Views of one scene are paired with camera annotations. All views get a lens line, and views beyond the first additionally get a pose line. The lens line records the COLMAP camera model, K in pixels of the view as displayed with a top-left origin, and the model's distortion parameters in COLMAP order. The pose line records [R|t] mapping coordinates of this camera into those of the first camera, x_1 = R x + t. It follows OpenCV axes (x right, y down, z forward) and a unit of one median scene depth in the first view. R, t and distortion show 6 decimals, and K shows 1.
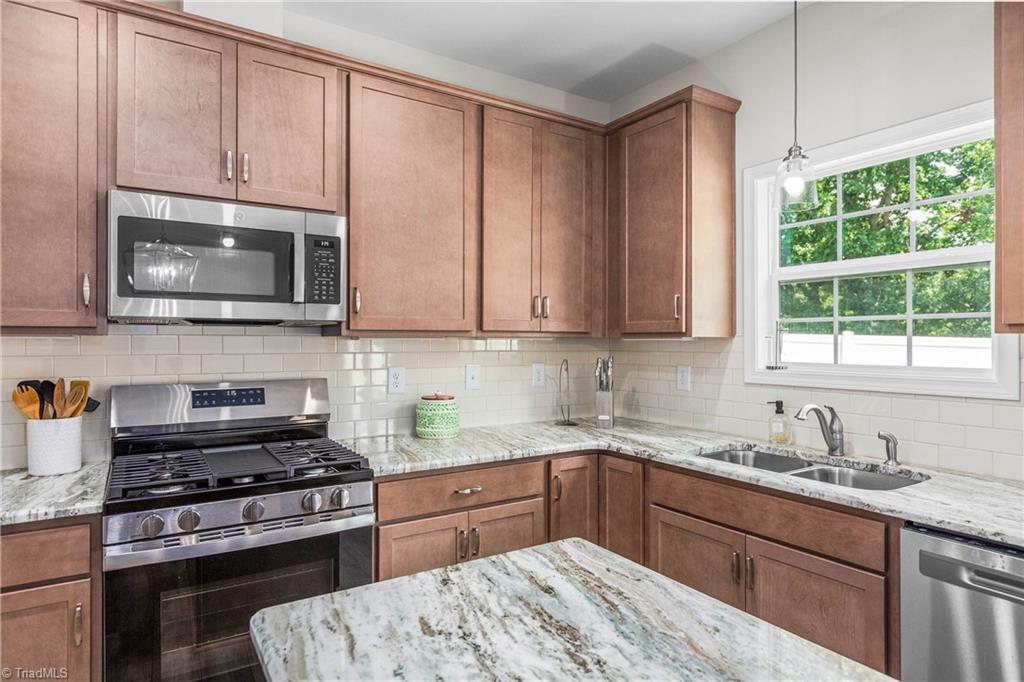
lens RADIAL K [[600.1, 0, 512.0], [0, 600.1, 340.6], [0, 0, 1]] dist [0.026152, -0.000434]
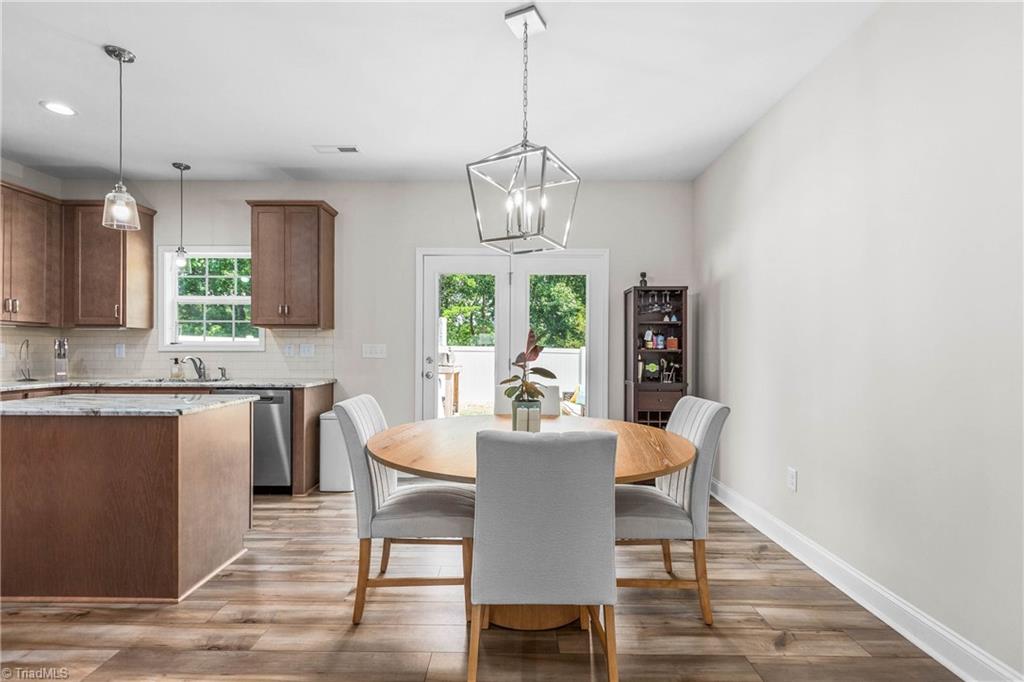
lens RADIAL K [[463.5, 0, 509.7], [0, 463.5, 348.2], [0, 0, 1]] dist [-0.000798, 0.000344]
pose [[0.544615, 0.004219, 0.838676, -0.263259], [-0.001906, 0.999991, -0.003793, 0.060494], [-0.838684, 0.000467, 0.544618, -0.798851]]
